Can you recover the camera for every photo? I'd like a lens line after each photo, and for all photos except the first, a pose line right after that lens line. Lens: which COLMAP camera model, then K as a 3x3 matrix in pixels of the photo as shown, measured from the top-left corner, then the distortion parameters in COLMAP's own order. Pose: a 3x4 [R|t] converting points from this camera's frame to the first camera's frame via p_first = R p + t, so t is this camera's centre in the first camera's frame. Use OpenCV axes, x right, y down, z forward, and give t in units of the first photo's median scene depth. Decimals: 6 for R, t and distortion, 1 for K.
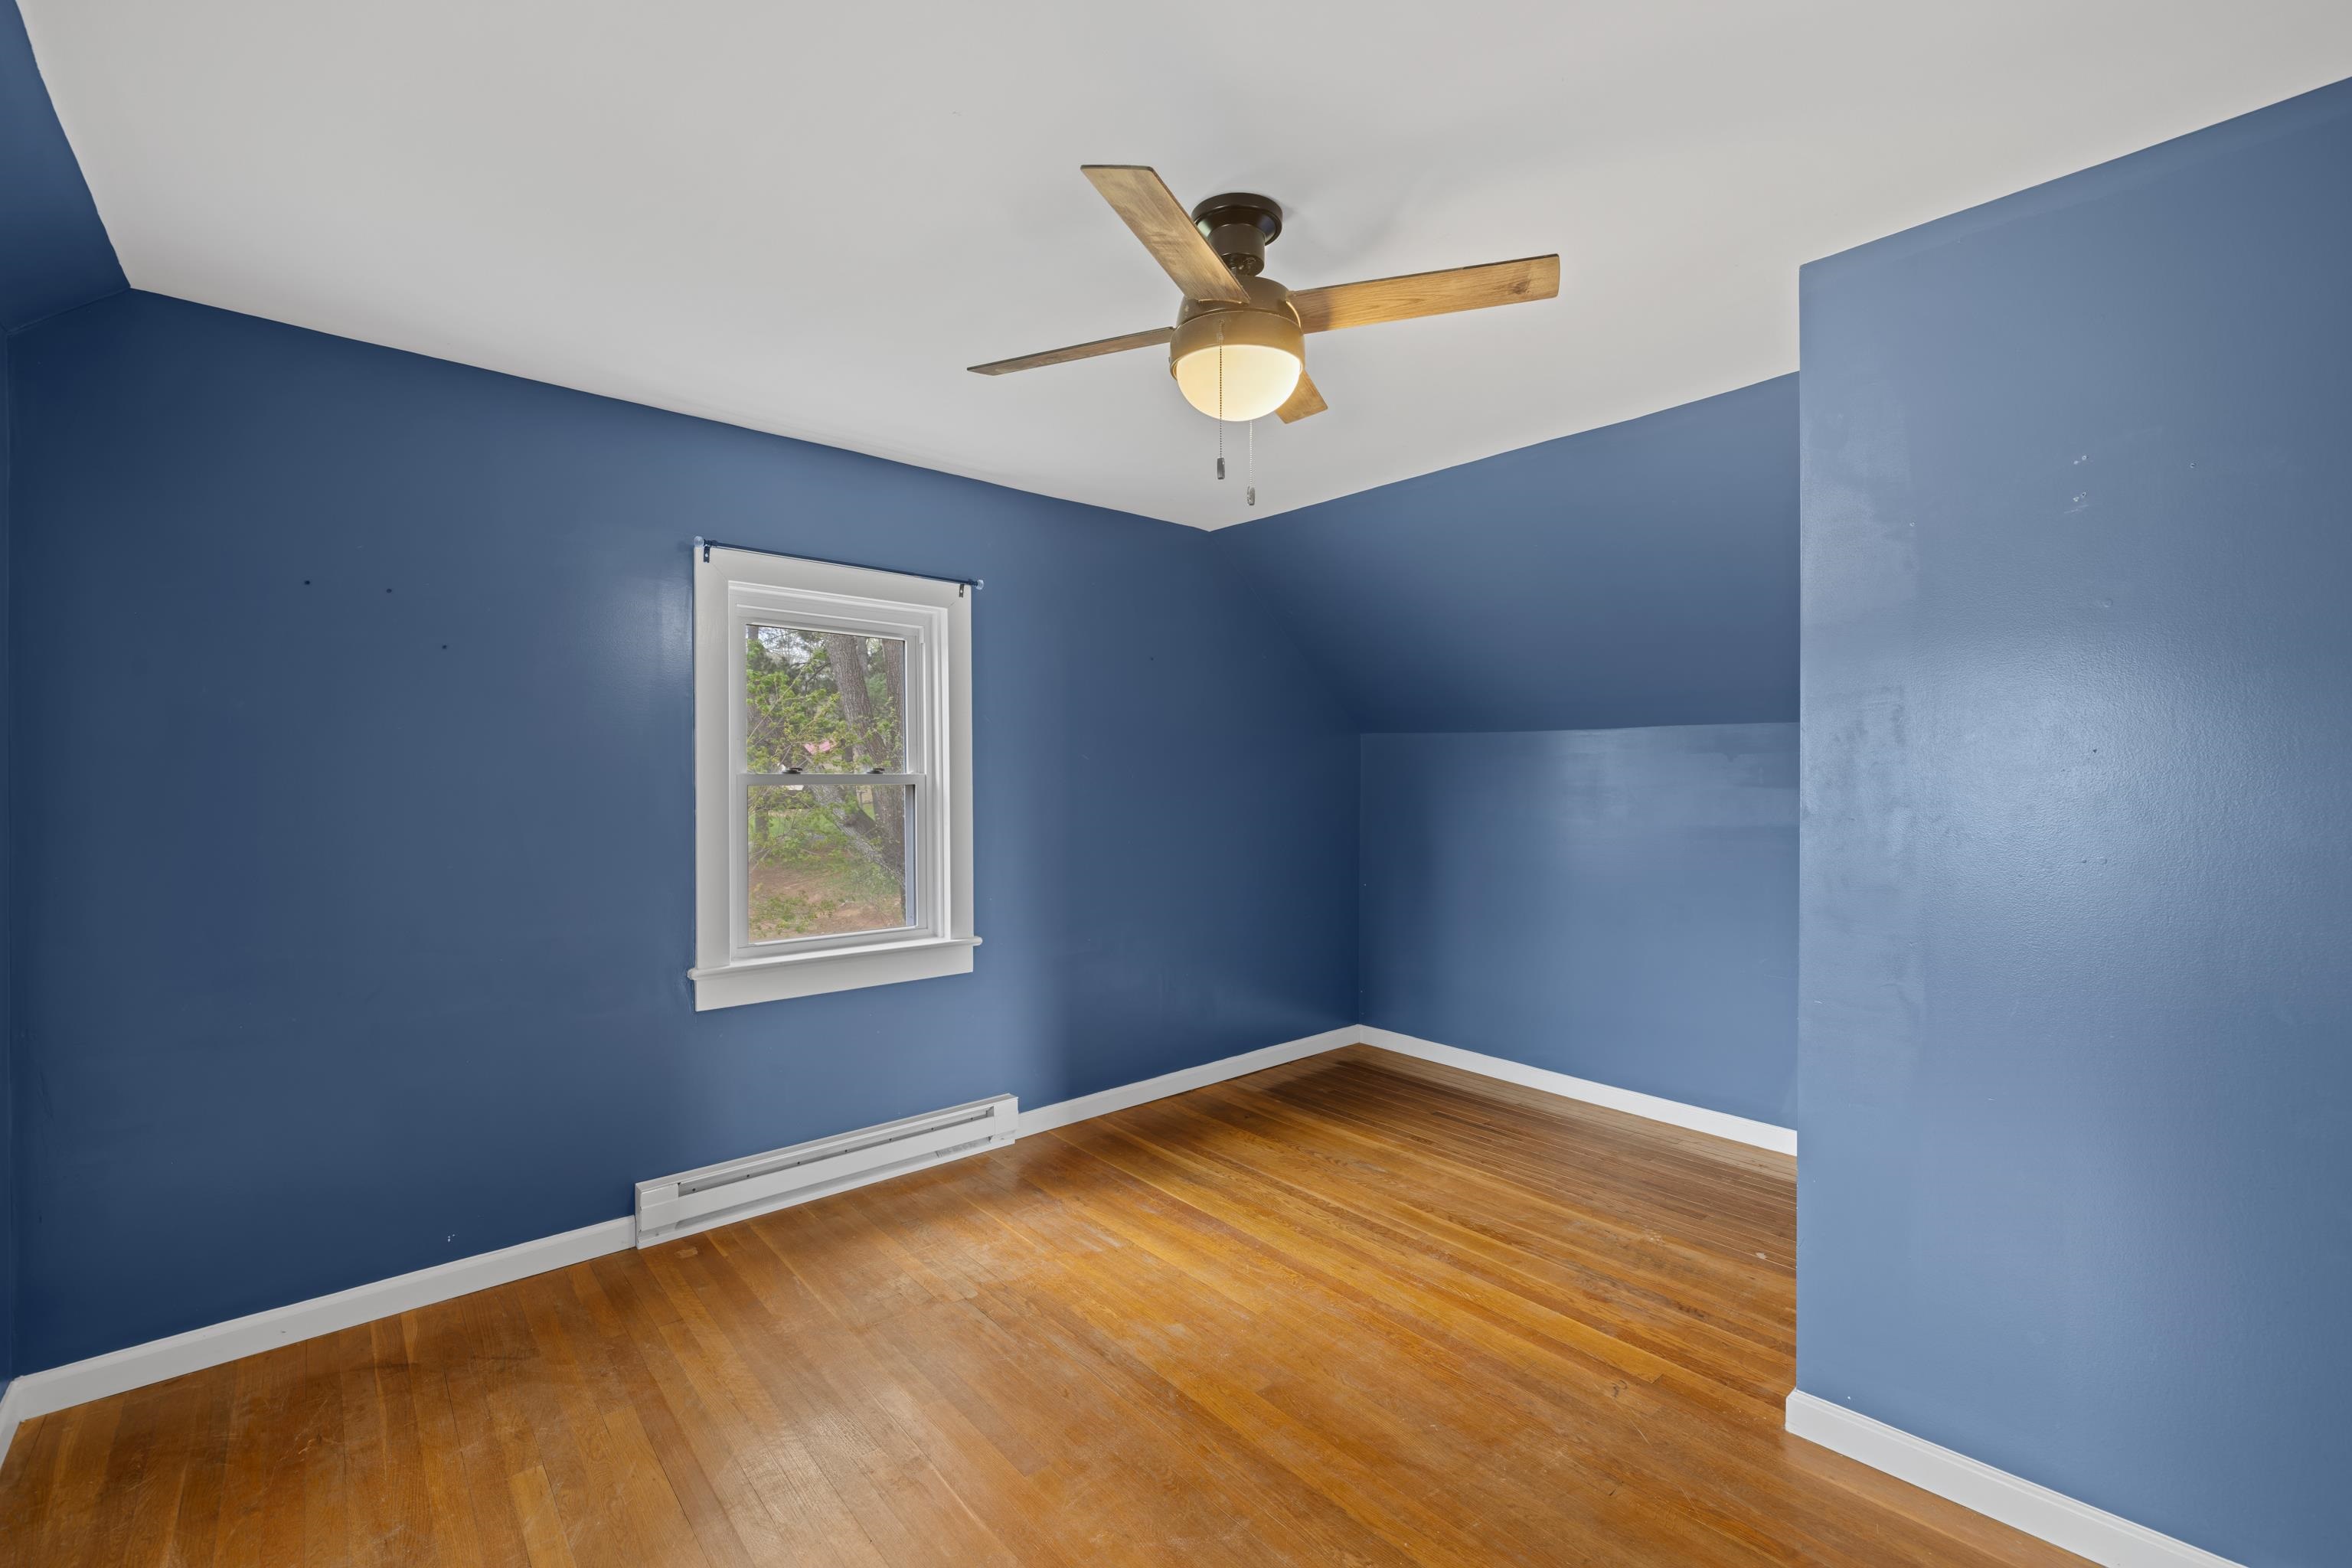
lens RADIAL K [[989.5, 0, 1179.1], [0, 989.5, 762.3], [0, 0, 1]] dist [0.001158, -0.000183]
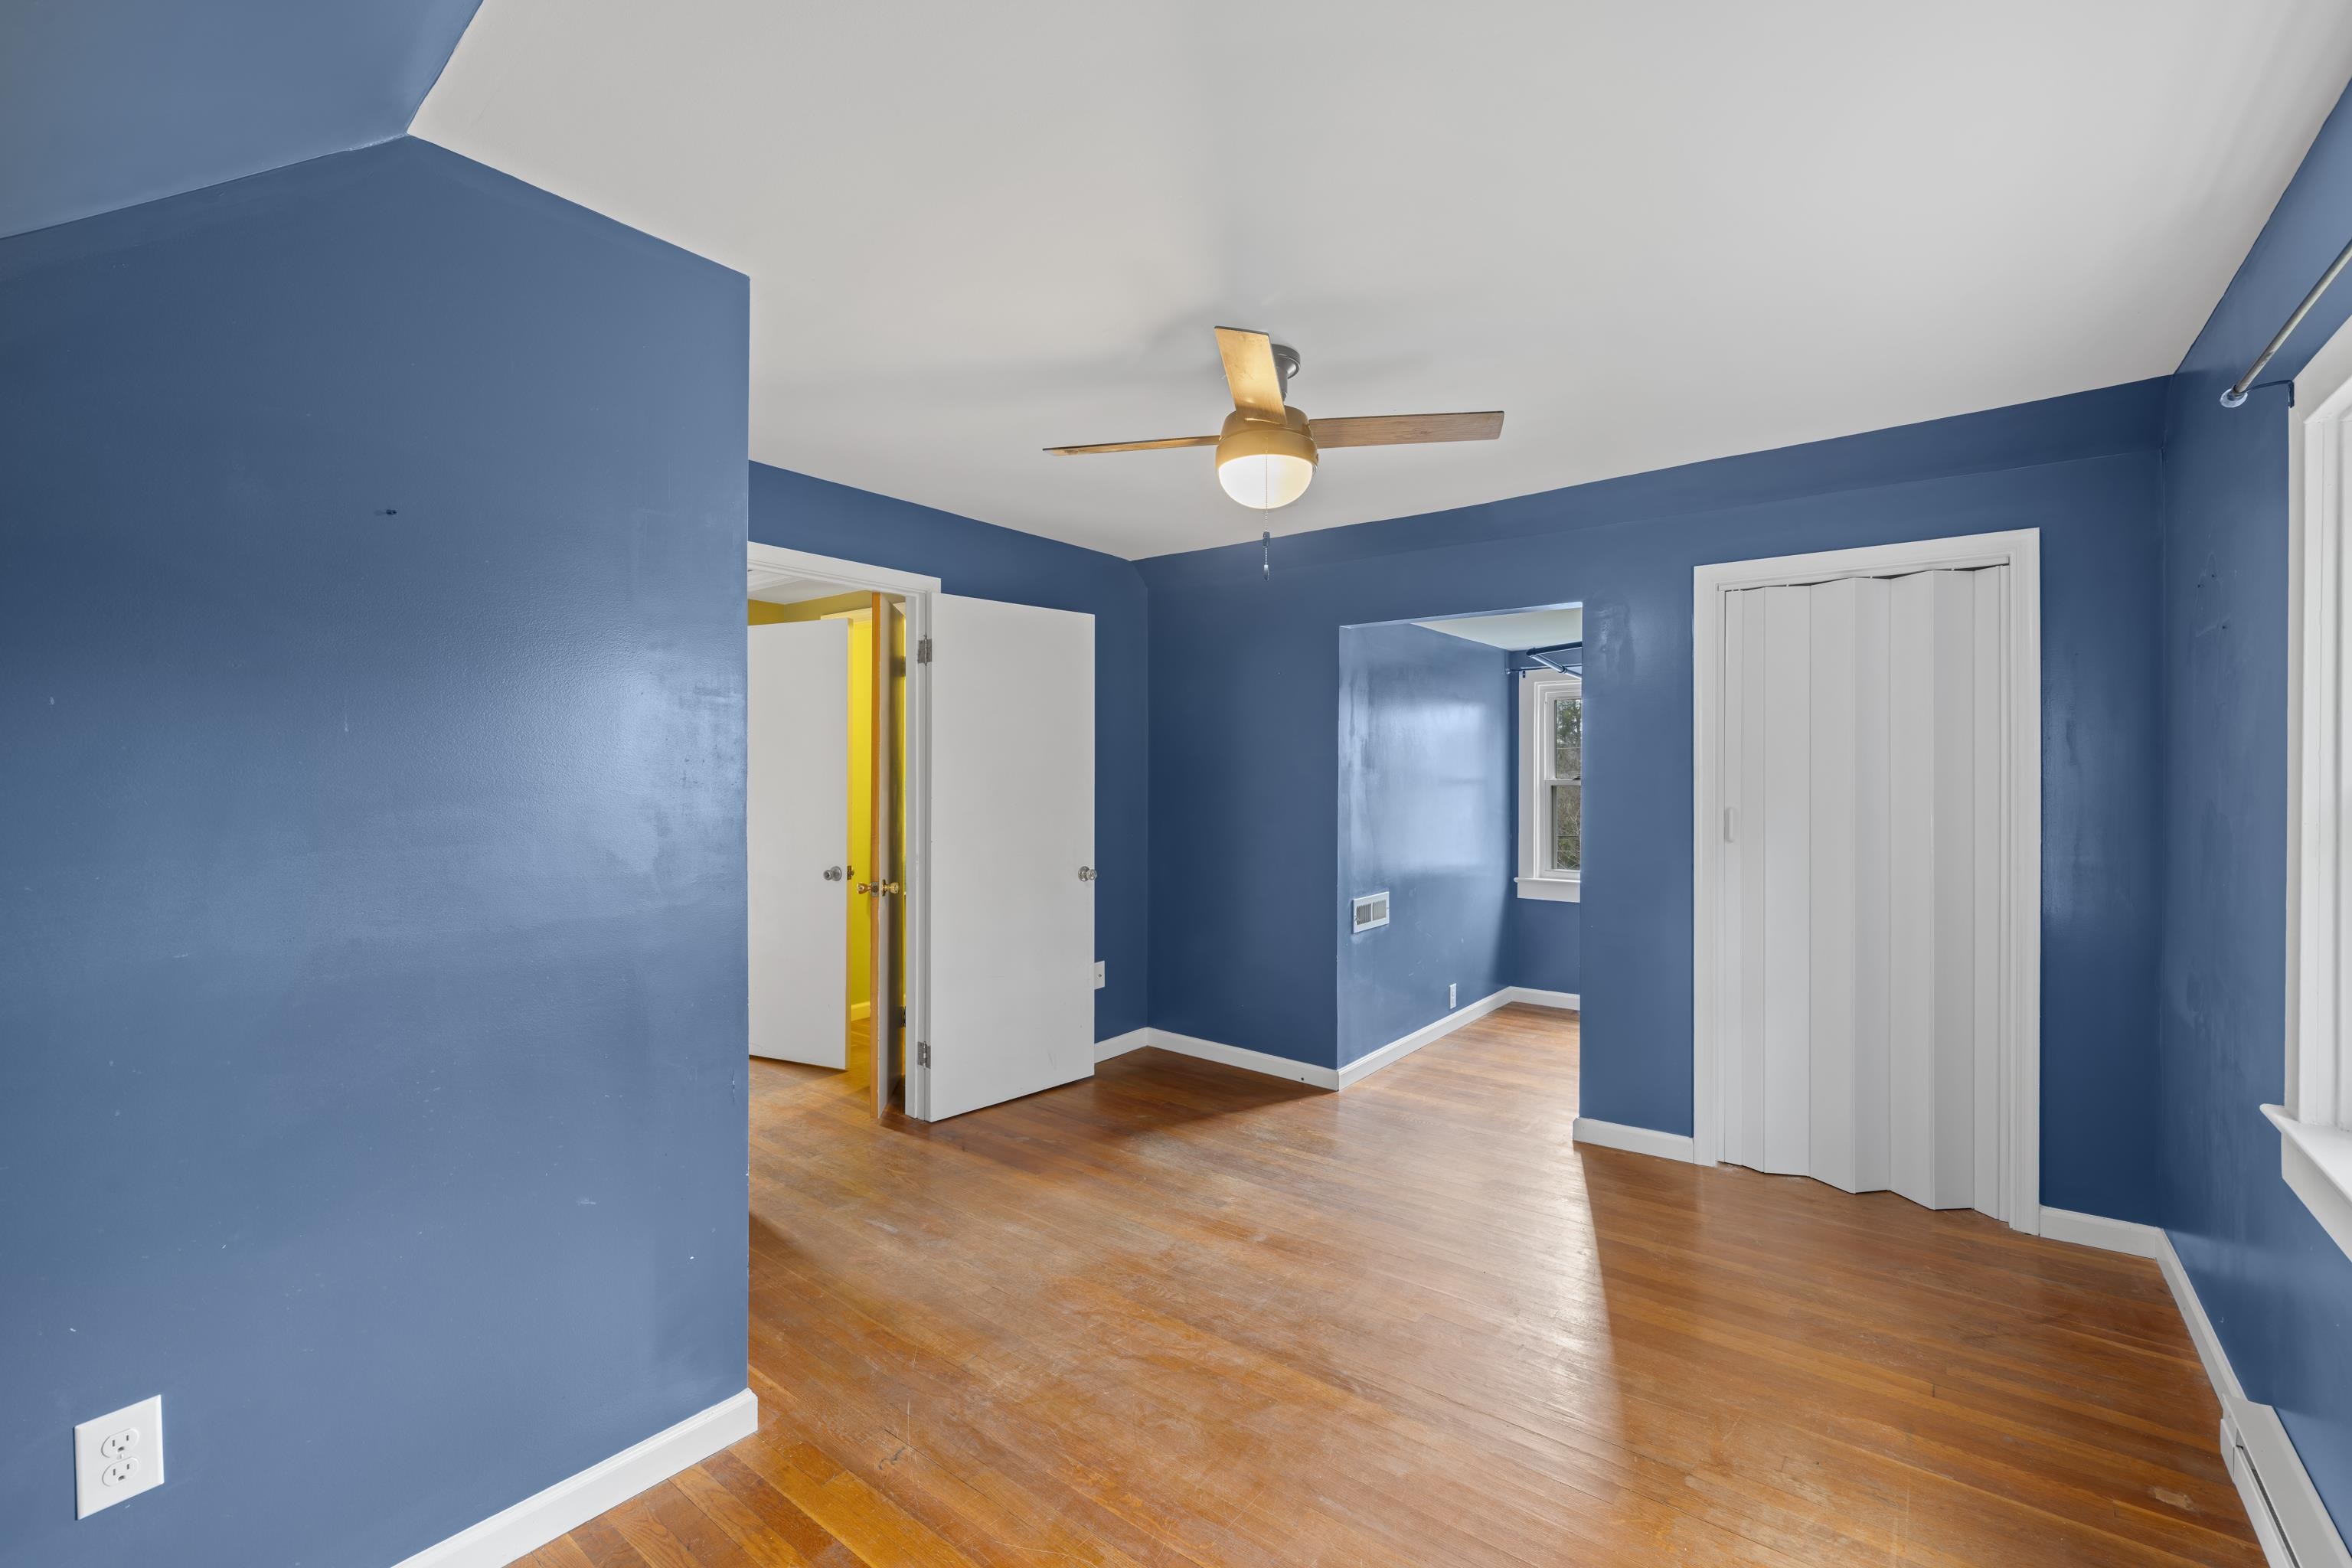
lens RADIAL K [[989.5, 0, 1179.1], [0, 989.5, 762.3], [0, 0, 1]] dist [0.001158, -0.000183]
pose [[-0.982448, 0.000307, -0.186537, 0.362339], [0.004315, 0.999768, -0.021079, 0.019305], [0.186488, -0.021514, -0.982222, 1.986108]]
